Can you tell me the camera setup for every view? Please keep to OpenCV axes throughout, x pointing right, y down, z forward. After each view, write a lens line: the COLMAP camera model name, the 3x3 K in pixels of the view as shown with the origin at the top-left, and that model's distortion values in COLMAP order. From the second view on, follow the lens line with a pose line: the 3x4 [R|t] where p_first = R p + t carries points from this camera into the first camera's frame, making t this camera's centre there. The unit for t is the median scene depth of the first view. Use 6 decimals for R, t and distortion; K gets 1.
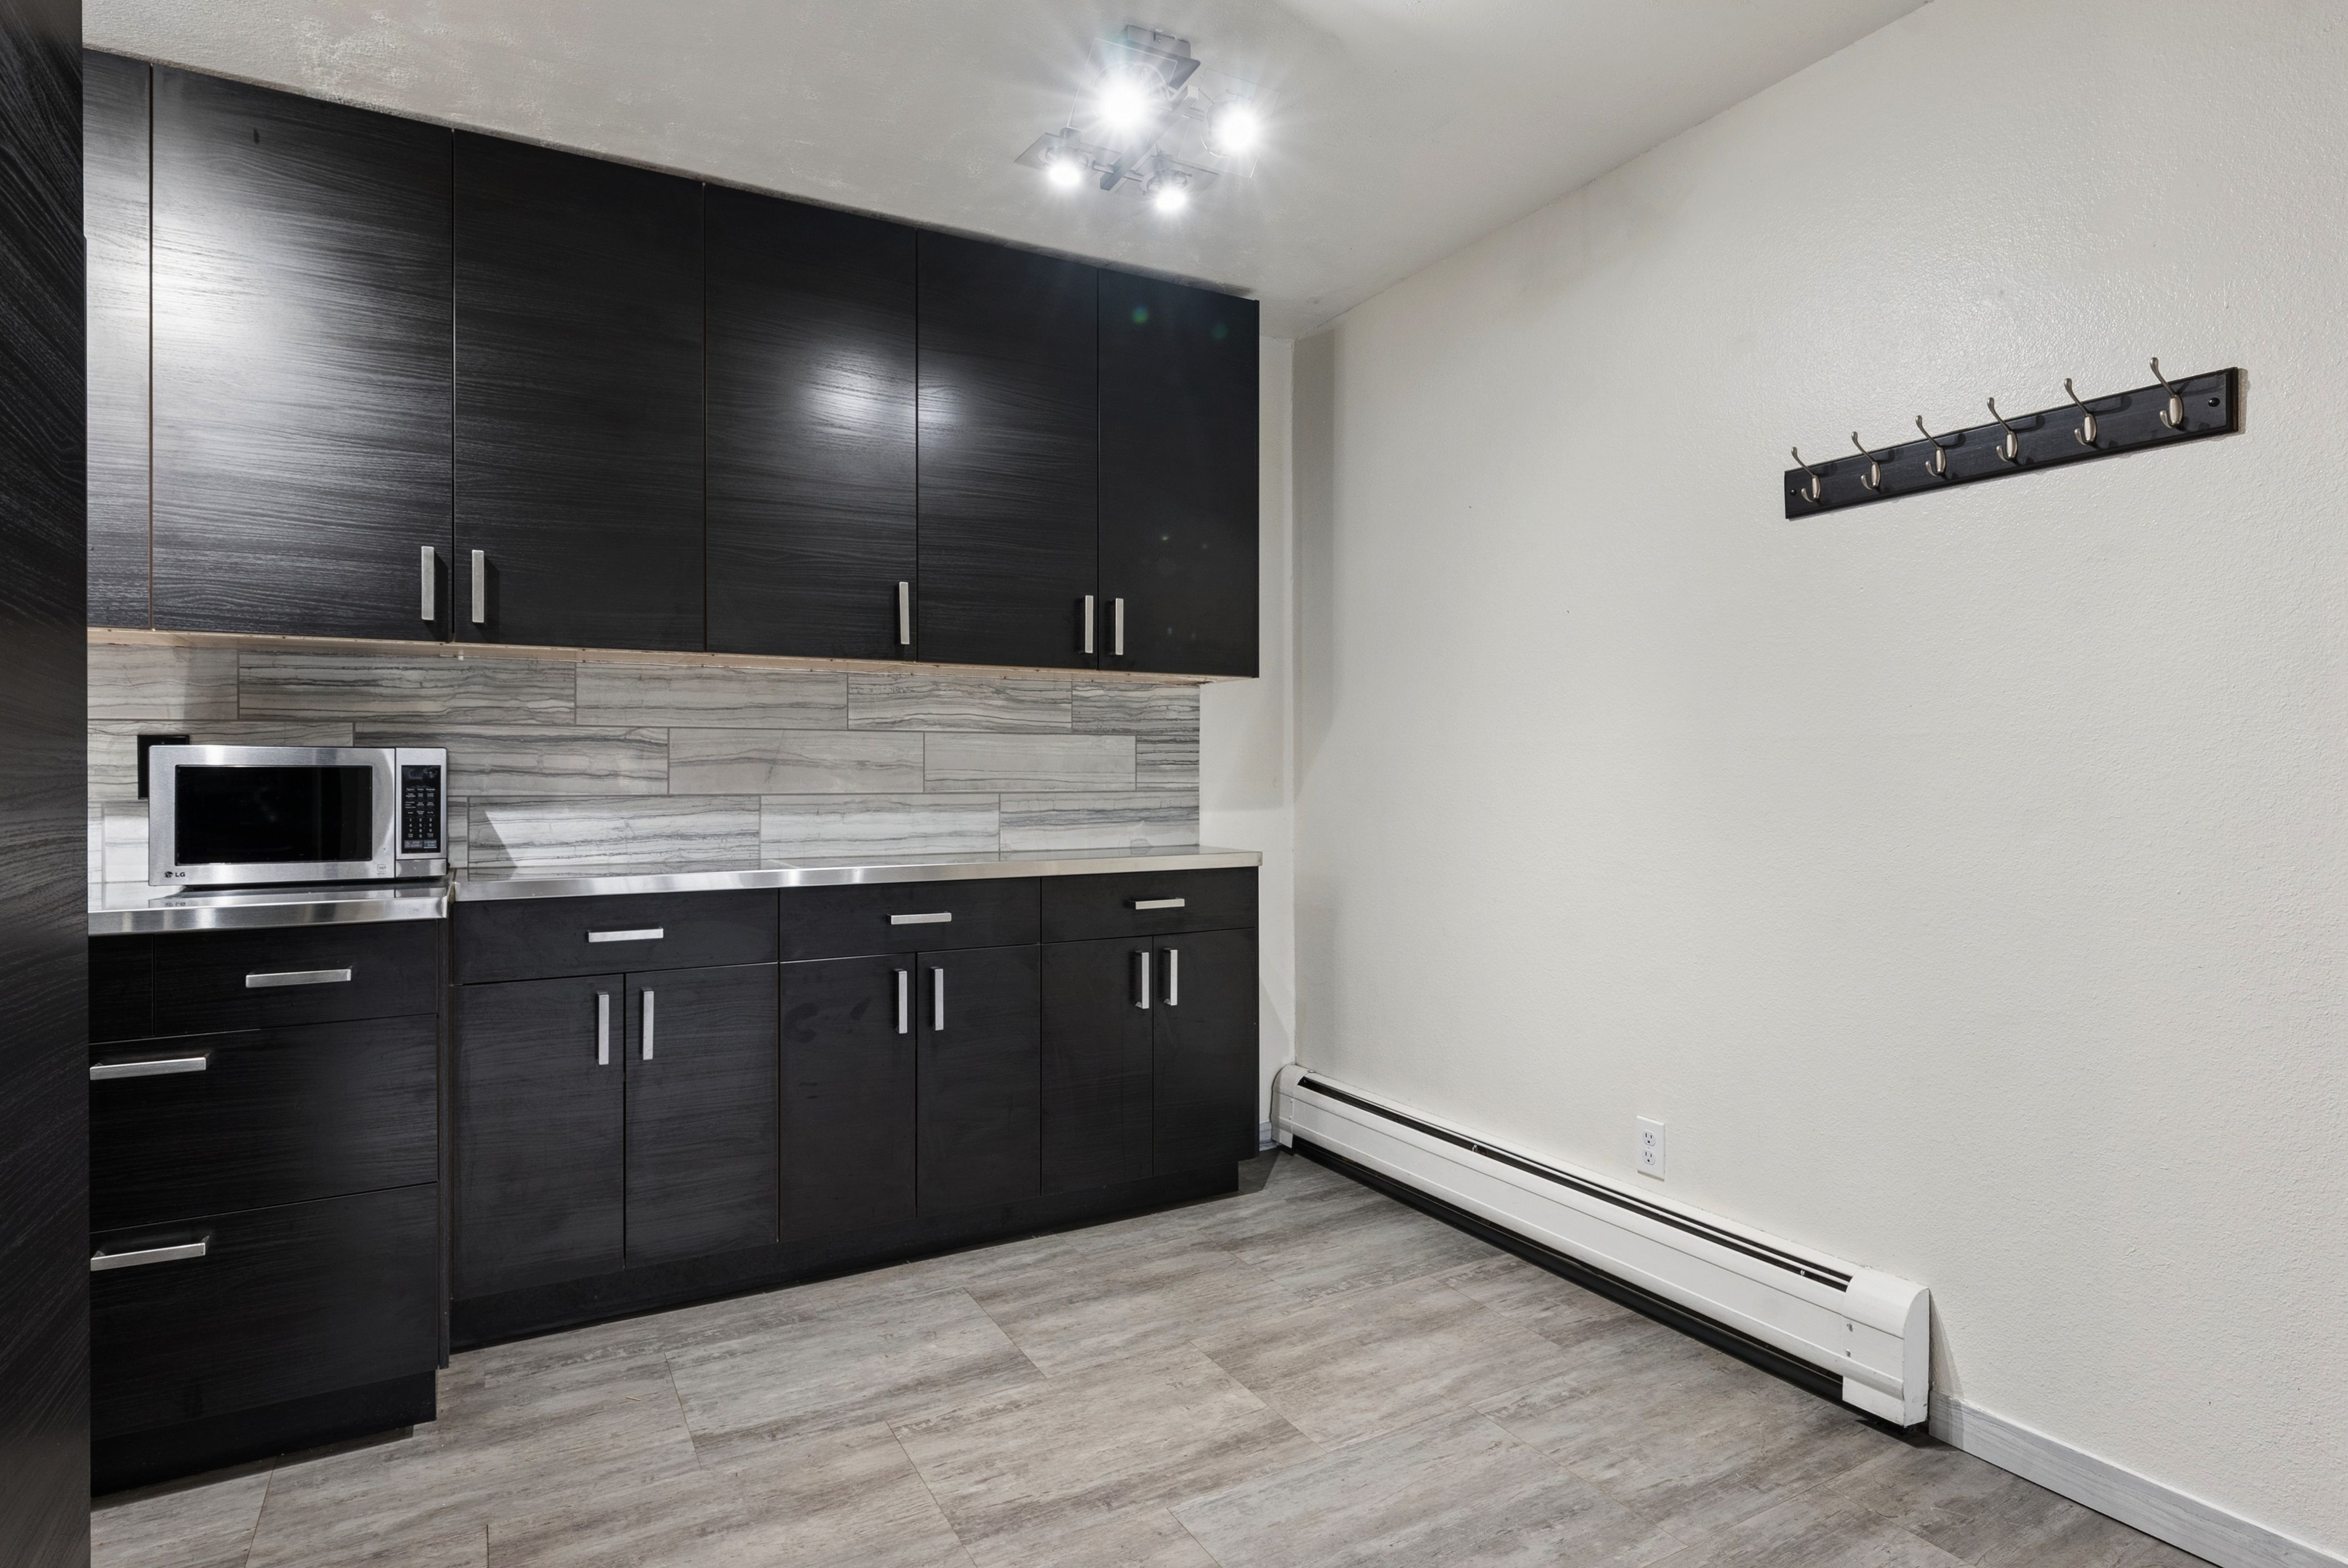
lens RADIAL K [[1265.2, 0, 1195.1], [0, 1265.2, 770.6], [0, 0, 1]] dist [0.008911, -0.002910]
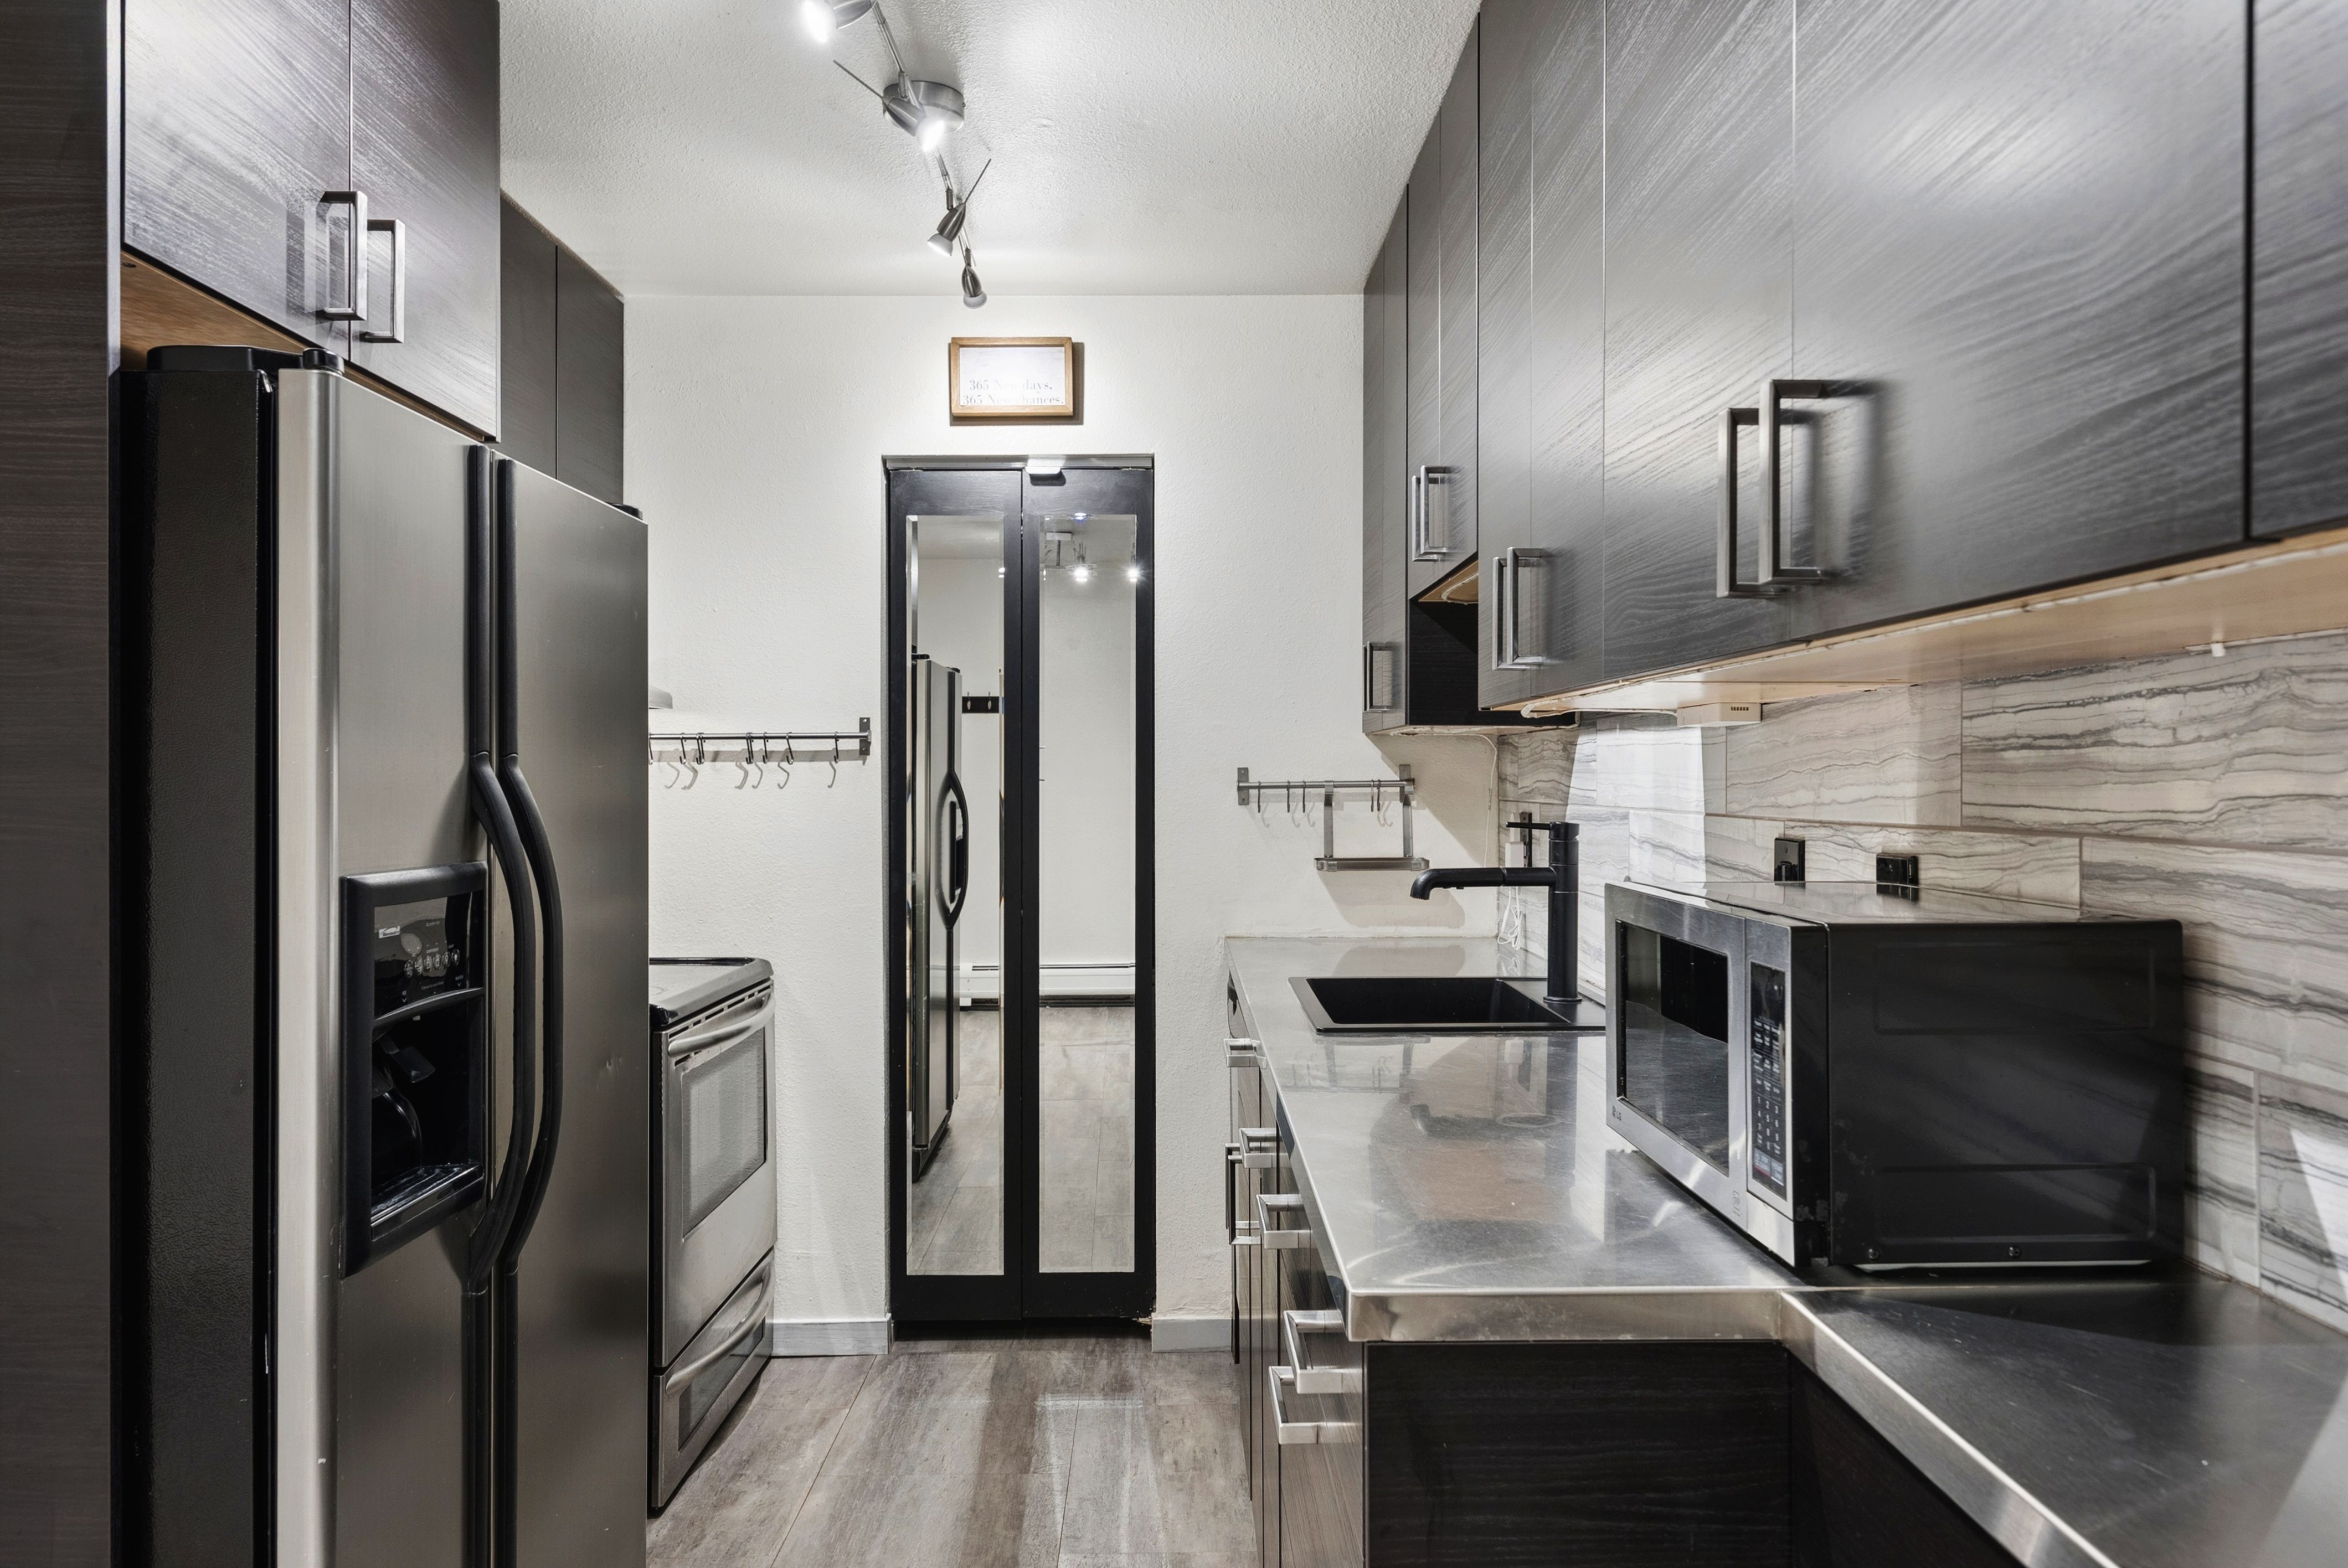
lens RADIAL K [[1531.5, 0, 1173.2], [0, 1531.5, 782.6], [0, 0, 1]] dist [0.003105, -0.001503]
pose [[-0.488740, 0.005409, -0.872412, -0.094687], [0.001874, 0.999985, 0.005150, -0.055213], [0.872427, 0.000882, -0.488743, 0.934343]]
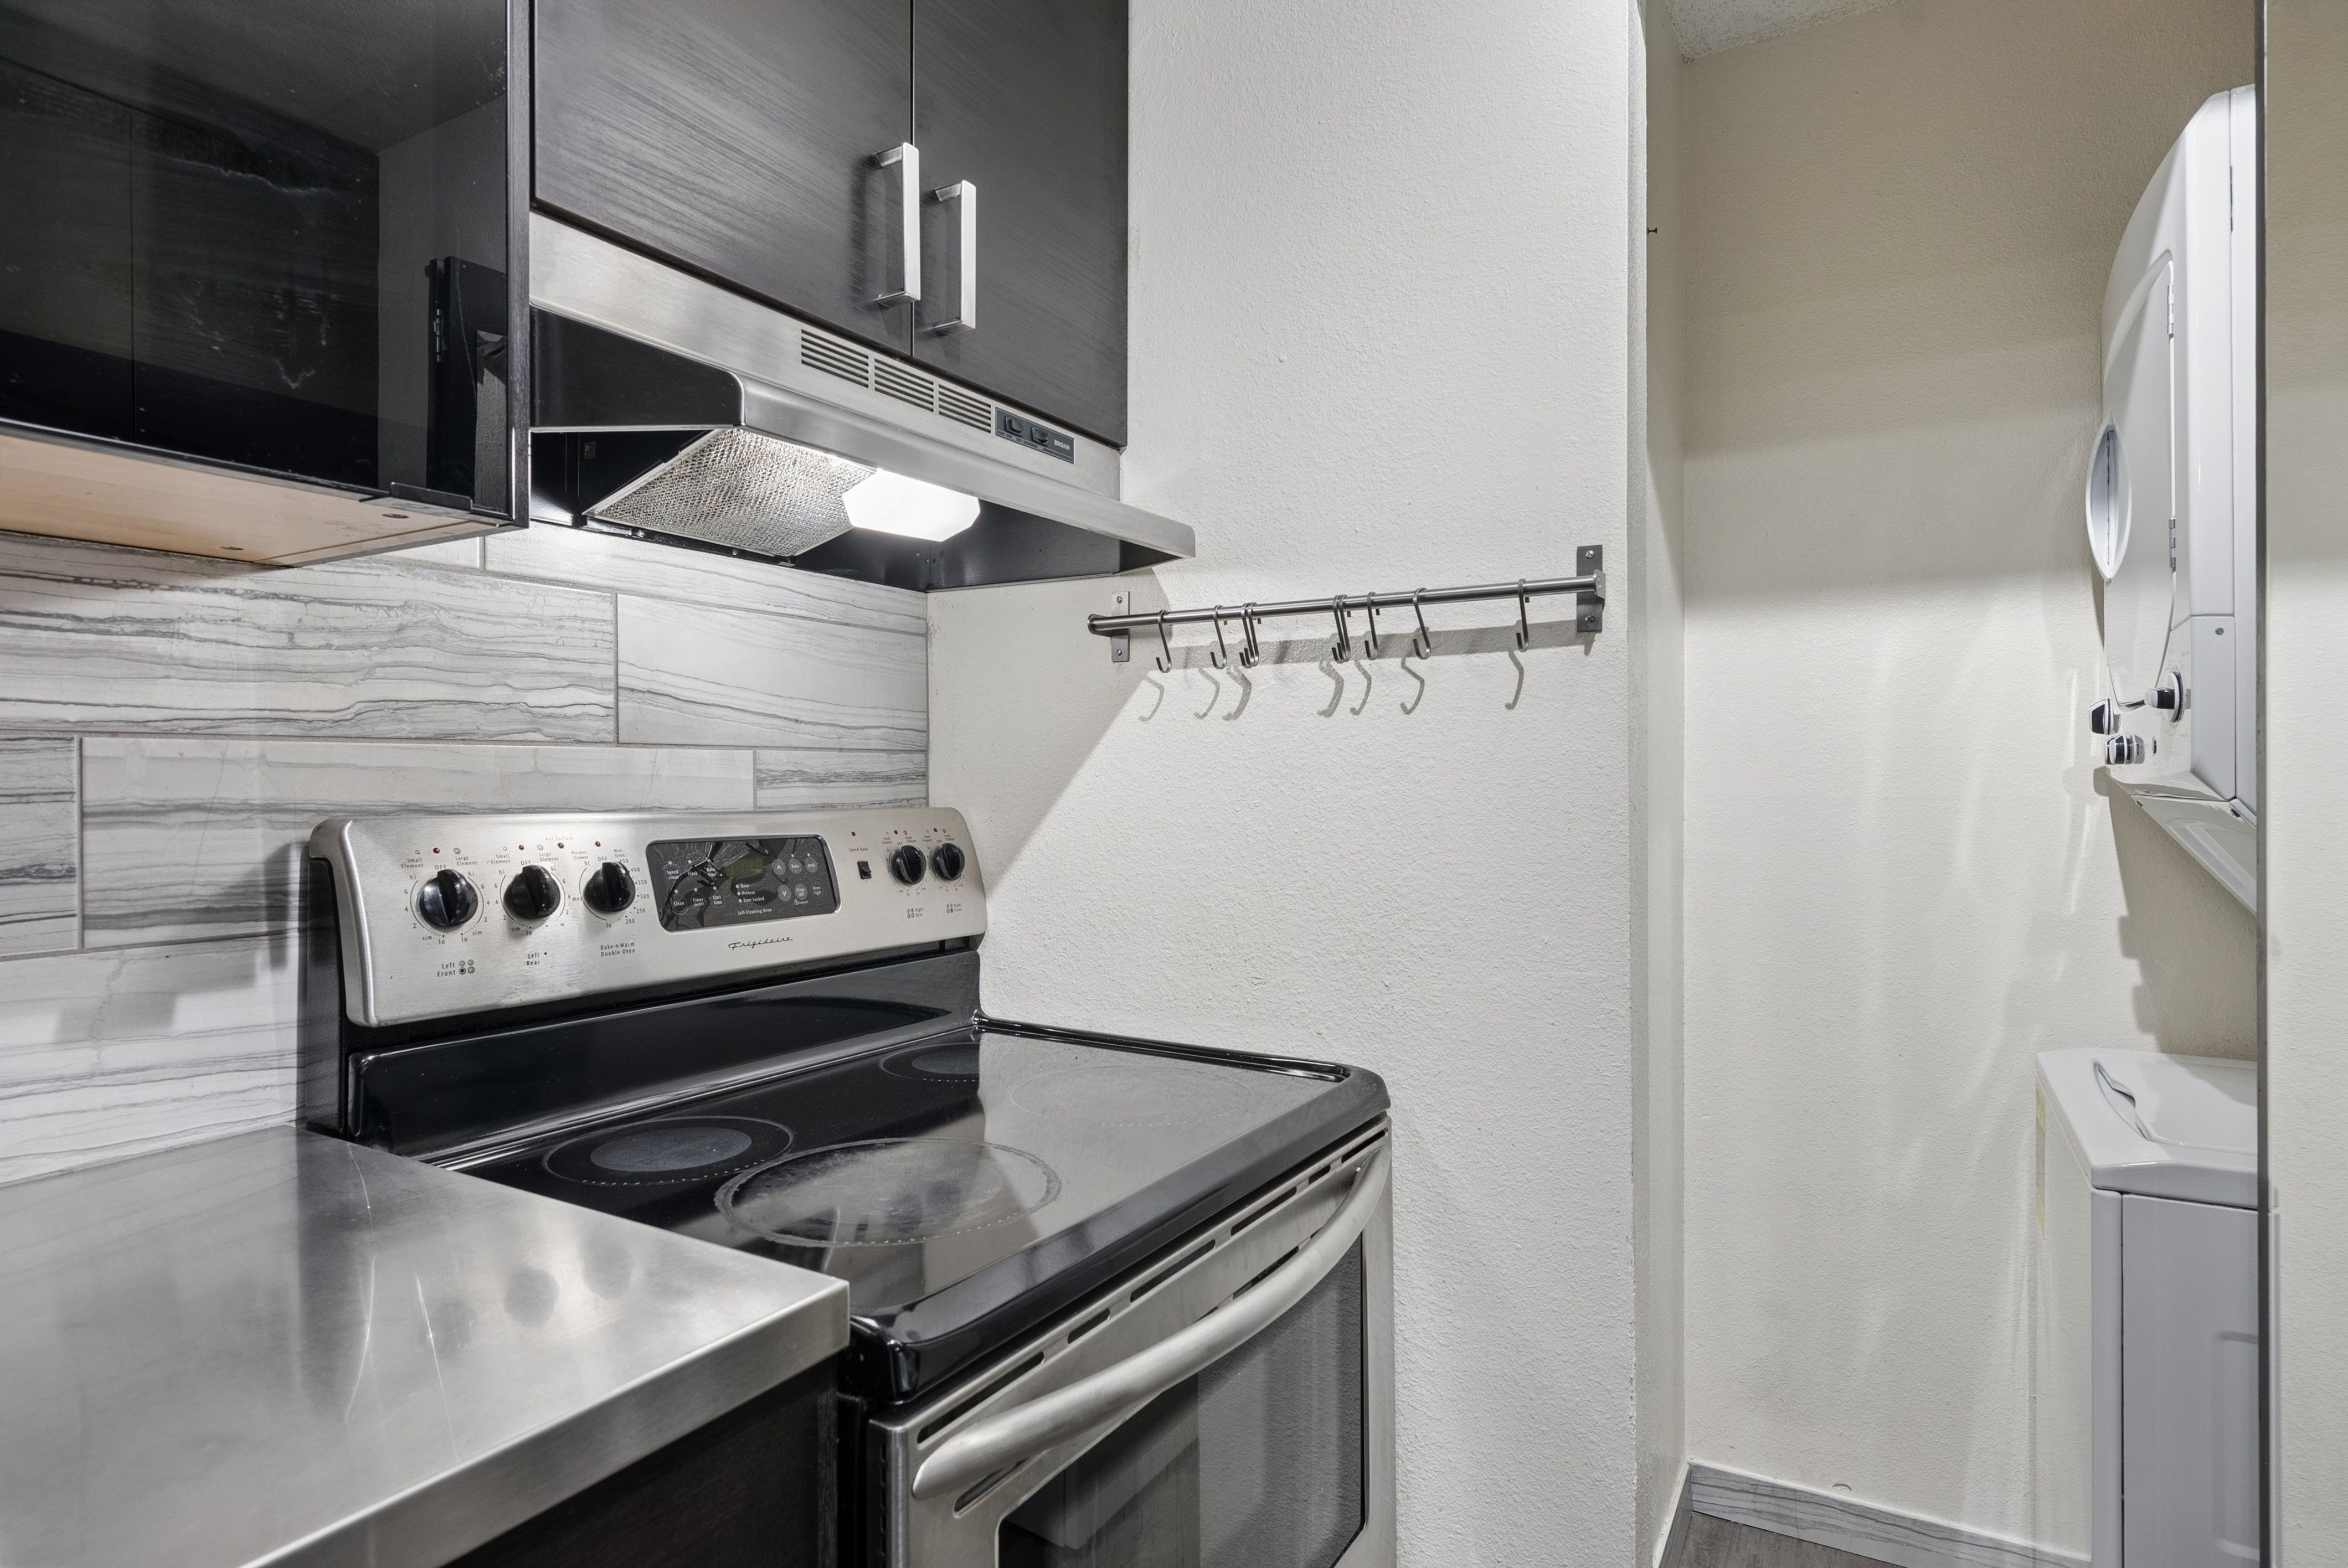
lens RADIAL K [[1265.2, 0, 1174.2], [0, 1265.2, 775.3], [0, 0, 1]] dist [0.008911, -0.002910]
pose [[-0.865071, 0.004415, -0.501631, -0.705339], [0.003721, 0.999990, 0.002385, -0.022067], [0.501636, 0.000196, -0.865079, 0.422283]]
